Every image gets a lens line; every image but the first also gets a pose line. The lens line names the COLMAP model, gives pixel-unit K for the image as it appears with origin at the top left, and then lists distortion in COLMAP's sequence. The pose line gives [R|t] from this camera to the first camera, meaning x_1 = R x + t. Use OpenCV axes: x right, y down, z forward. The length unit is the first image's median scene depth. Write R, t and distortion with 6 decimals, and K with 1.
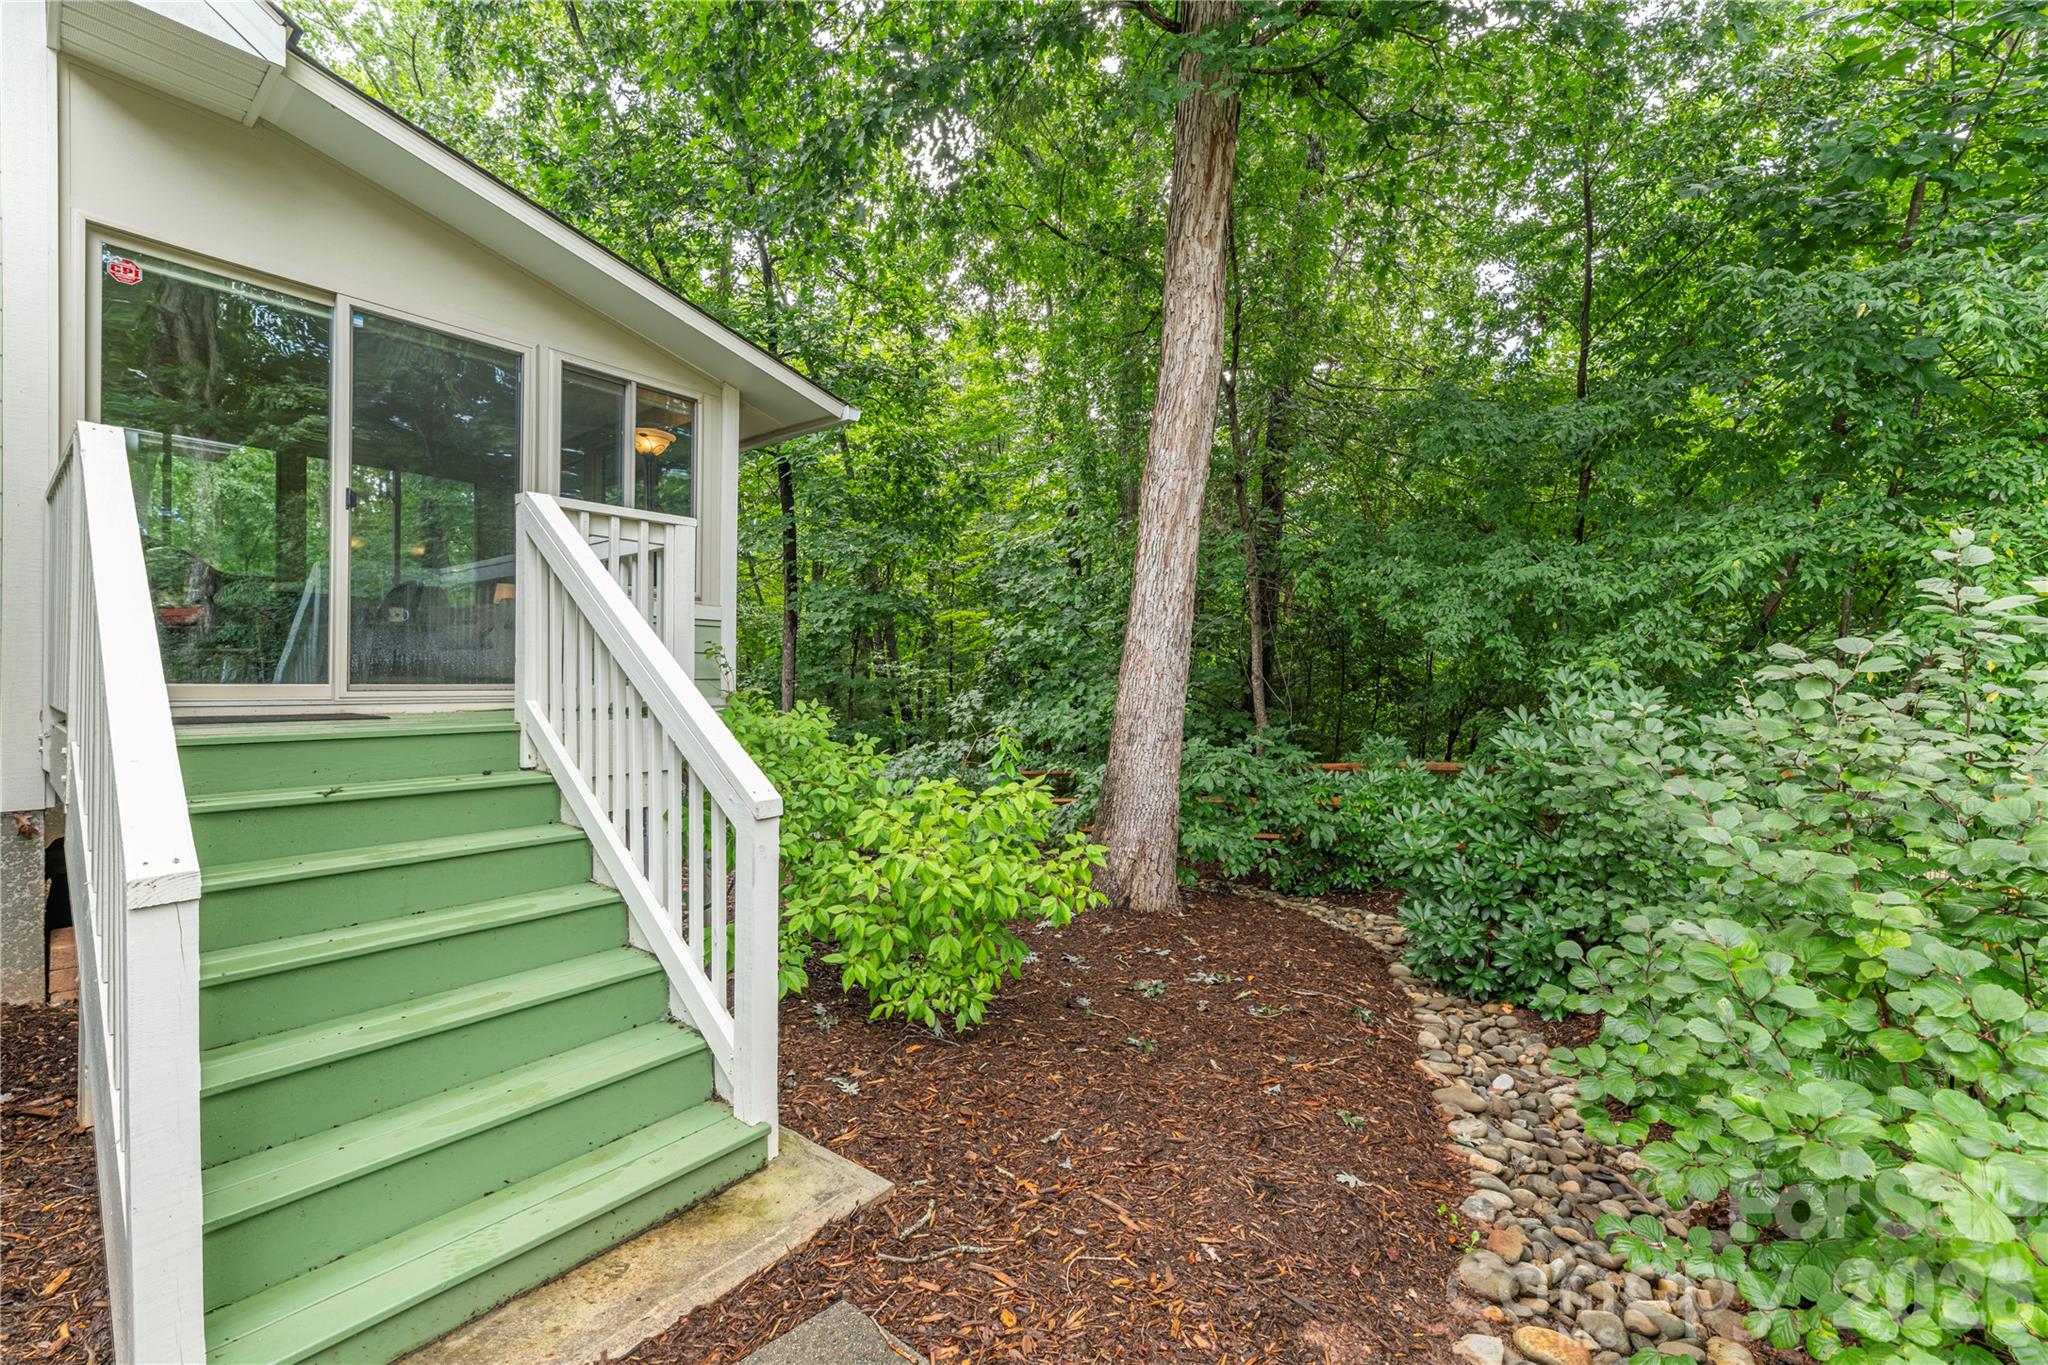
lens RADIAL K [[841.1, 0, 1027.4], [0, 841.1, 691.6], [0, 0, 1]] dist [-0.002517, -0.000030]
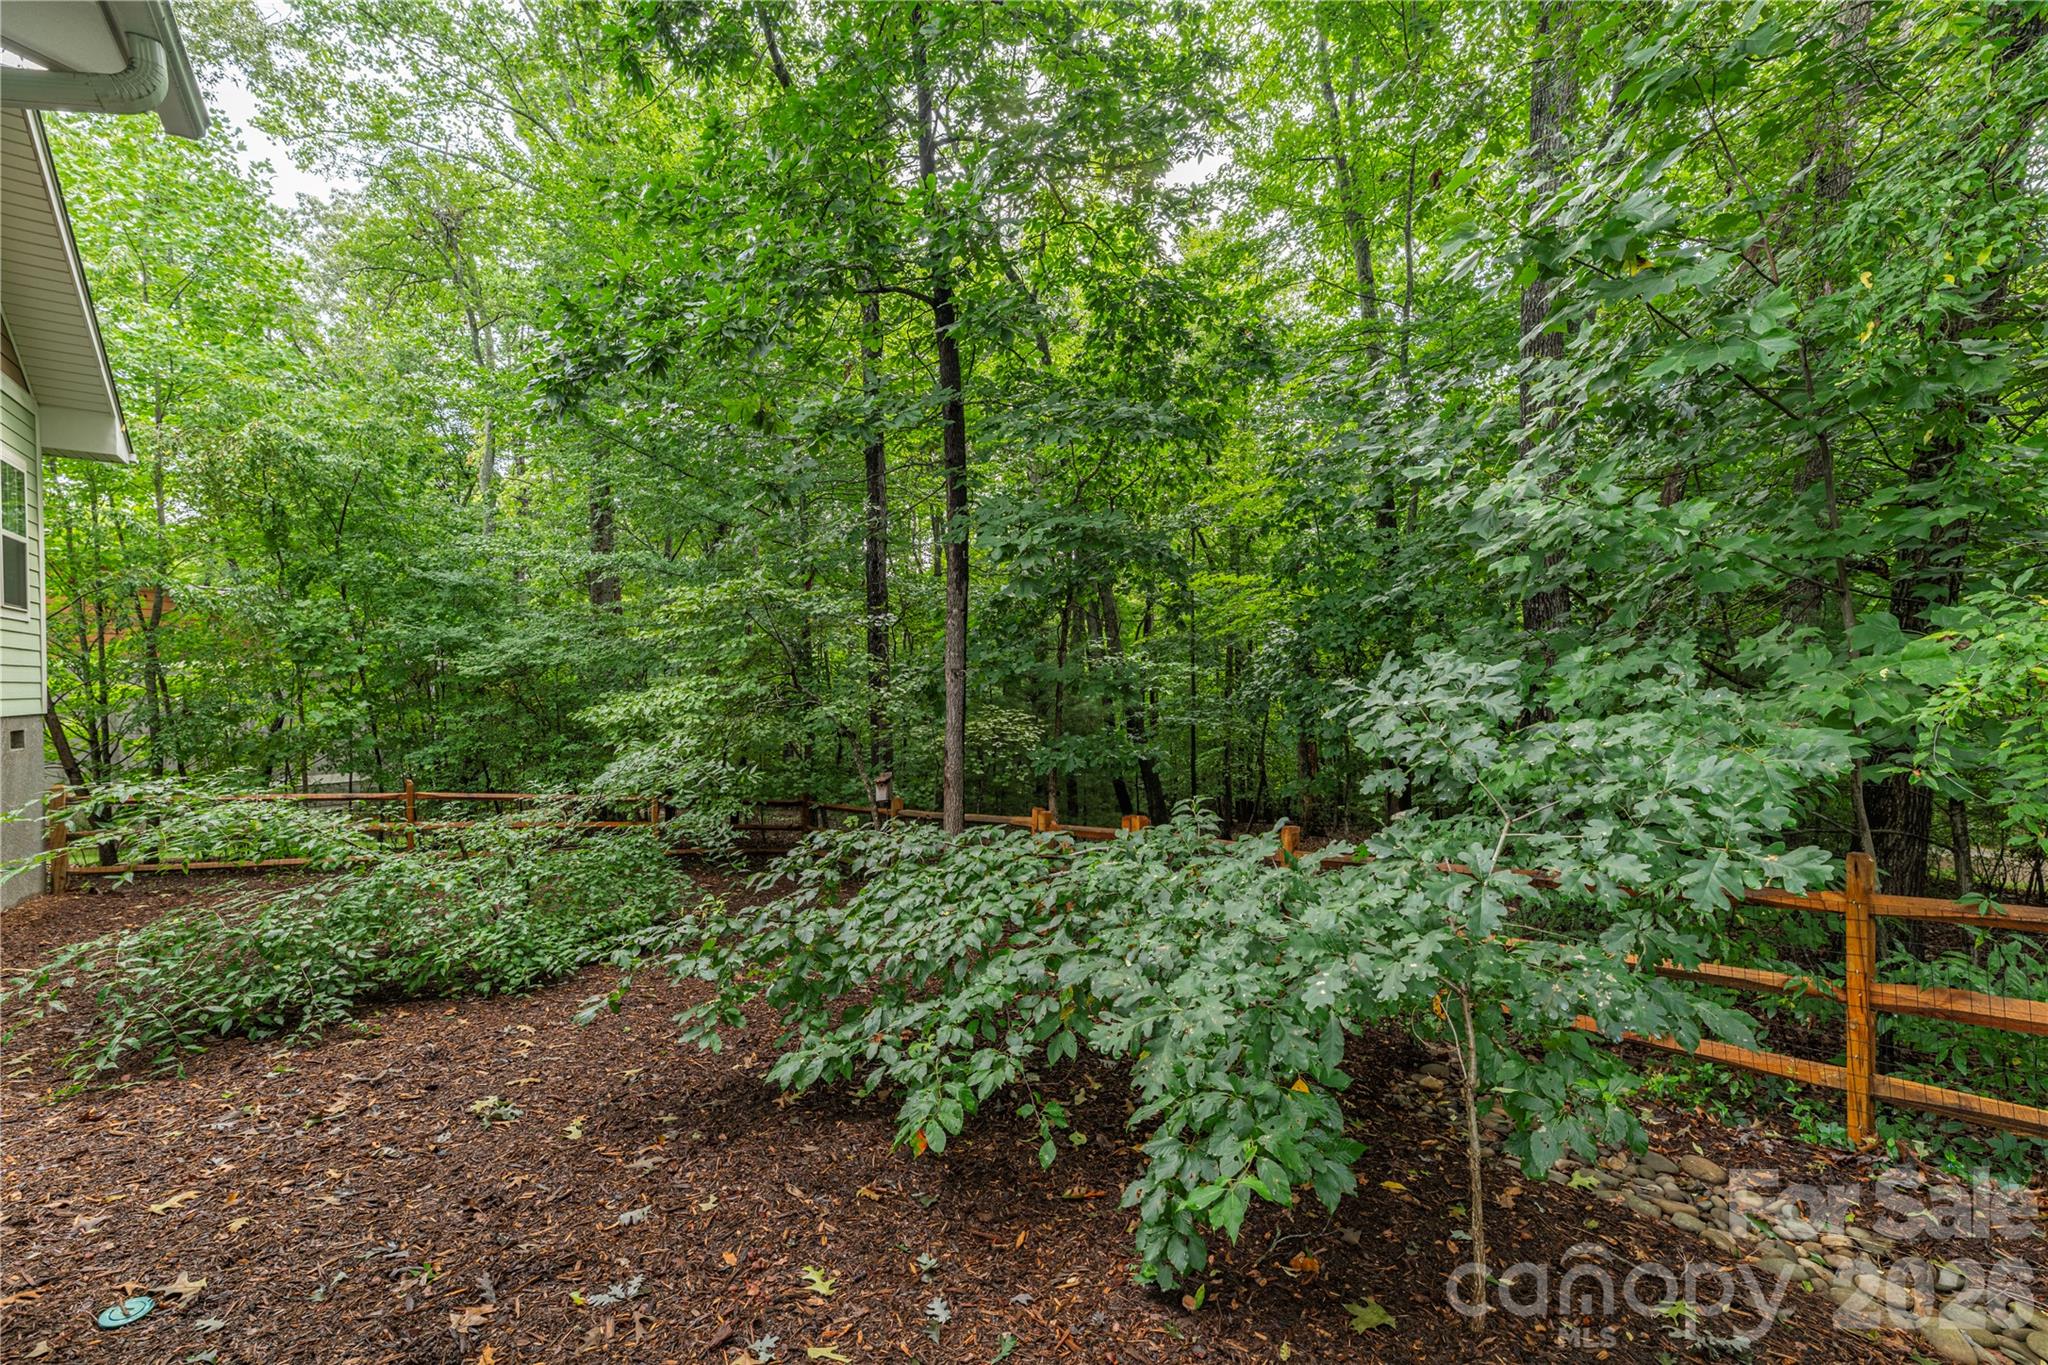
lens RADIAL K [[841.1, 0, 1023.6], [0, 841.1, 687.4], [0, 0, 1]] dist [-0.002517, -0.000030]
pose [[0.968061, 0.005216, -0.250659, -0.100290], [-0.008272, 0.999904, -0.011141, 0.006201], [0.250577, 0.012859, 0.968011, 0.508828]]
